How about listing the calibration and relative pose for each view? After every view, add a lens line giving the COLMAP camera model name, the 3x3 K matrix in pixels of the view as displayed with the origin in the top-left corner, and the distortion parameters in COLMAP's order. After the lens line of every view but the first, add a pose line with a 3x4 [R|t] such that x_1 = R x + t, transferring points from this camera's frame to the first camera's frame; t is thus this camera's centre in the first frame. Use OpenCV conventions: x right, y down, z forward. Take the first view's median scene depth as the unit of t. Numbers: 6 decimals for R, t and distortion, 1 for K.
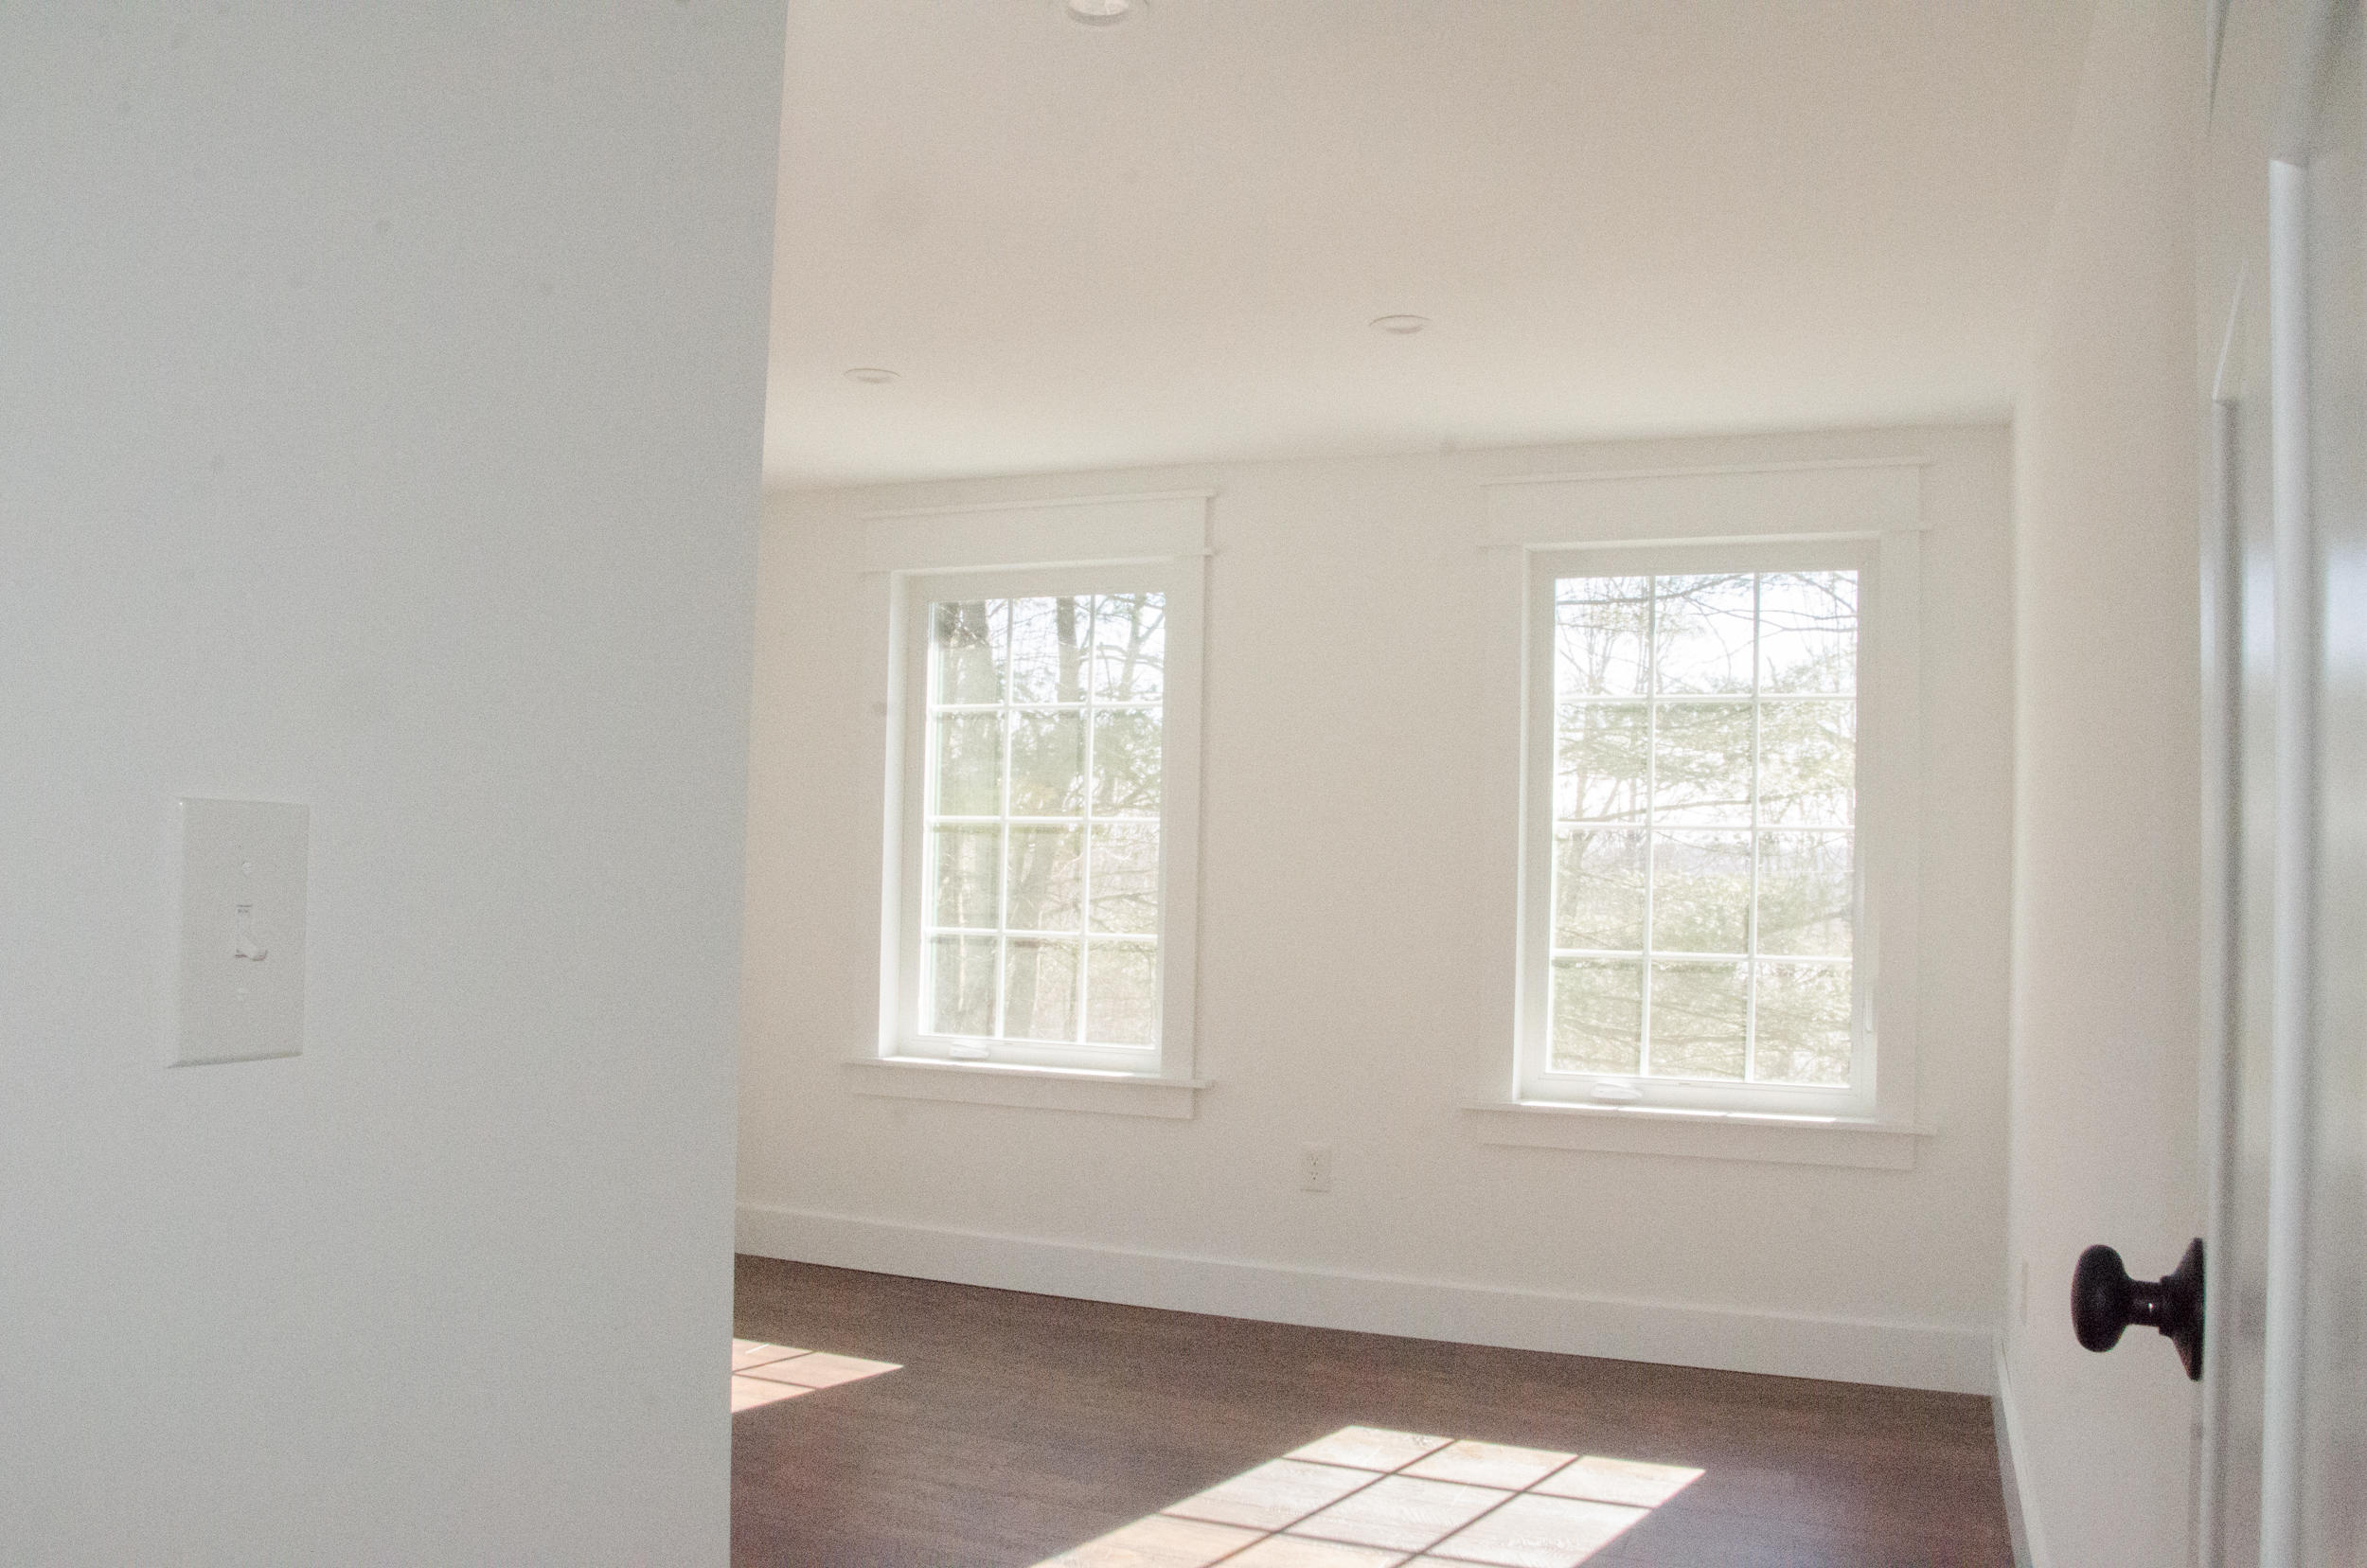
lens RADIAL K [[1845.2, 0, 1153.0], [0, 1845.2, 811.9], [0, 0, 1]] dist [-0.164727, 0.115117]
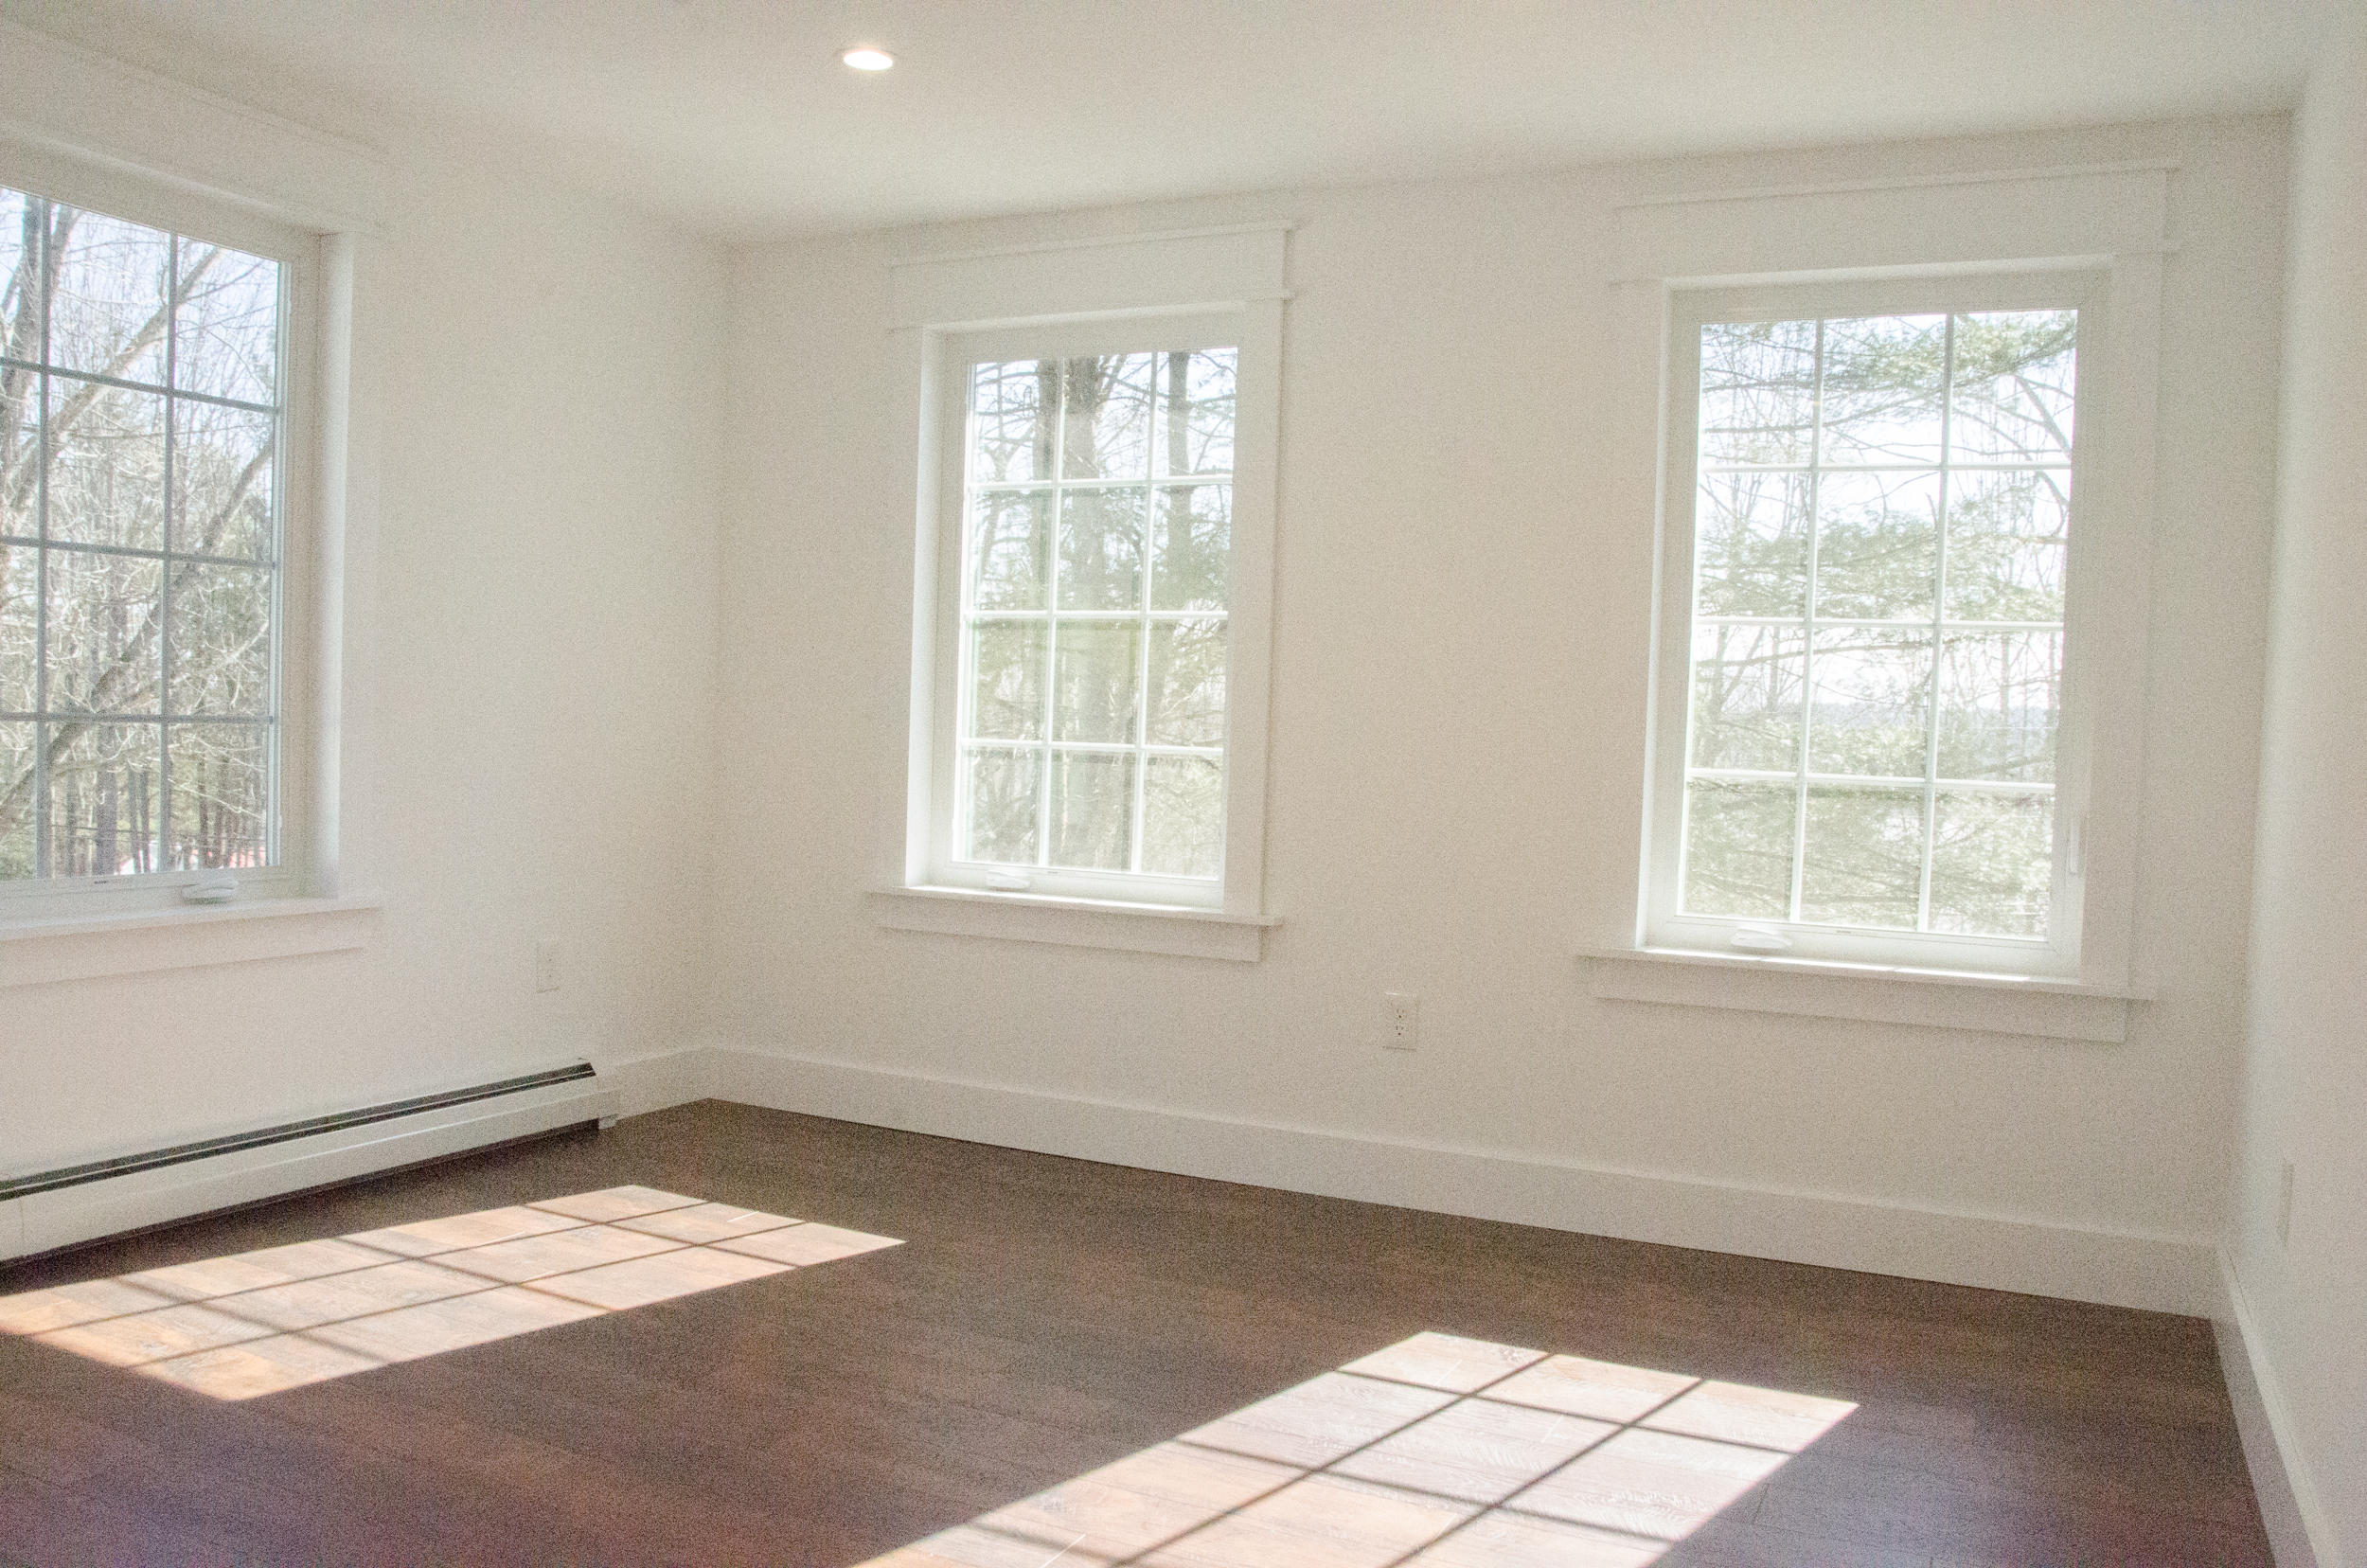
lens RADIAL K [[1845.2, 0, 1153.0], [0, 1845.2, 811.9], [0, 0, 1]] dist [-0.164727, 0.115117]
pose [[0.997328, 0.015308, -0.071435, 0.036806], [-0.009699, 0.996890, 0.078210, 0.034446], [0.072410, -0.077308, 0.994374, 0.164834]]
